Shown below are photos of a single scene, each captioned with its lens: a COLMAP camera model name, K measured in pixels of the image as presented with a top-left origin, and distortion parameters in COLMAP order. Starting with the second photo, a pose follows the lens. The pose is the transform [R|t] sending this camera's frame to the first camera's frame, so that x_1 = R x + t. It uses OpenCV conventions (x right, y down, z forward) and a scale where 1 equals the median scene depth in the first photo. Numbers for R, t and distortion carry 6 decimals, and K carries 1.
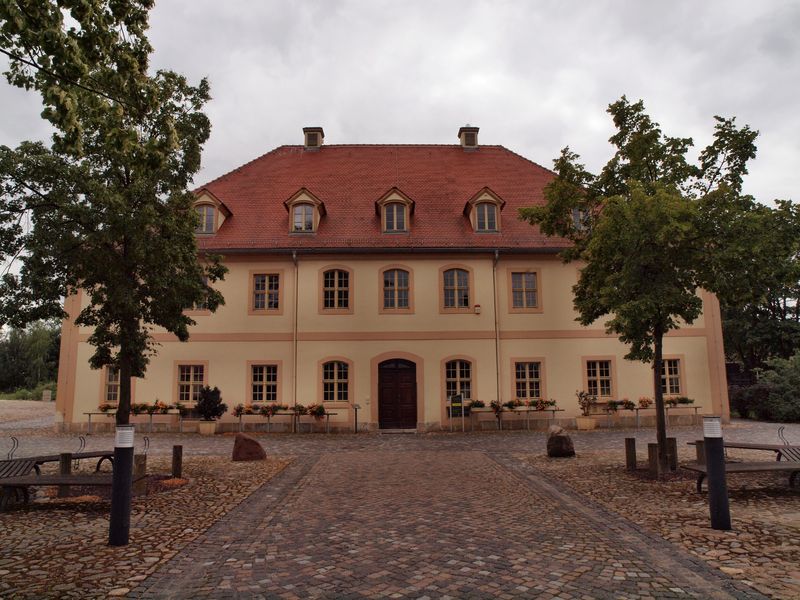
lens RADIAL K [[623.8, 0, 400.0], [0, 623.8, 300.0], [0, 0, 1]] dist [-0.143395, 0.175499]
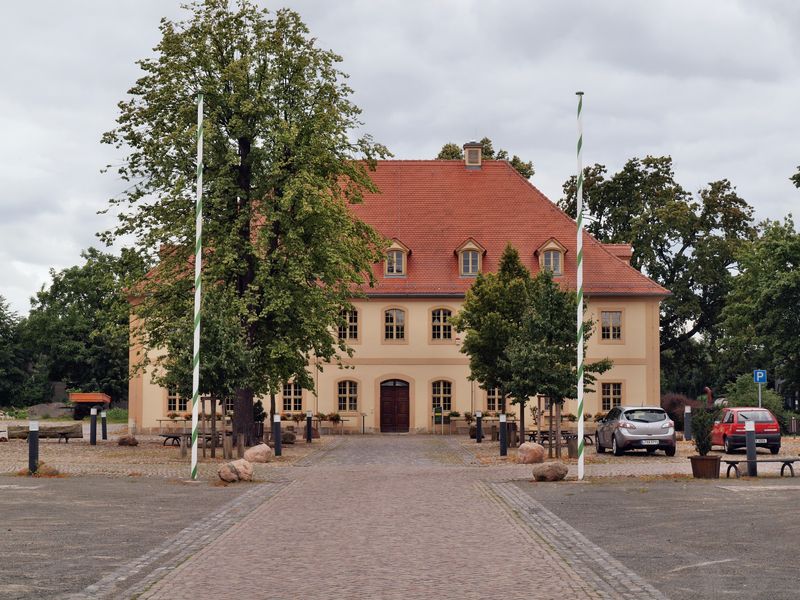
lens RADIAL K [[1772.1, 0, 400.0], [0, 1772.1, 300.0], [0, 0, 1]] dist [0.232366, -0.016406]
pose [[0.999707, 0.010372, -0.021861, 0.086524], [-0.008981, 0.997984, 0.062829, -0.306024], [0.022469, -0.062614, 0.997785, -2.709241]]
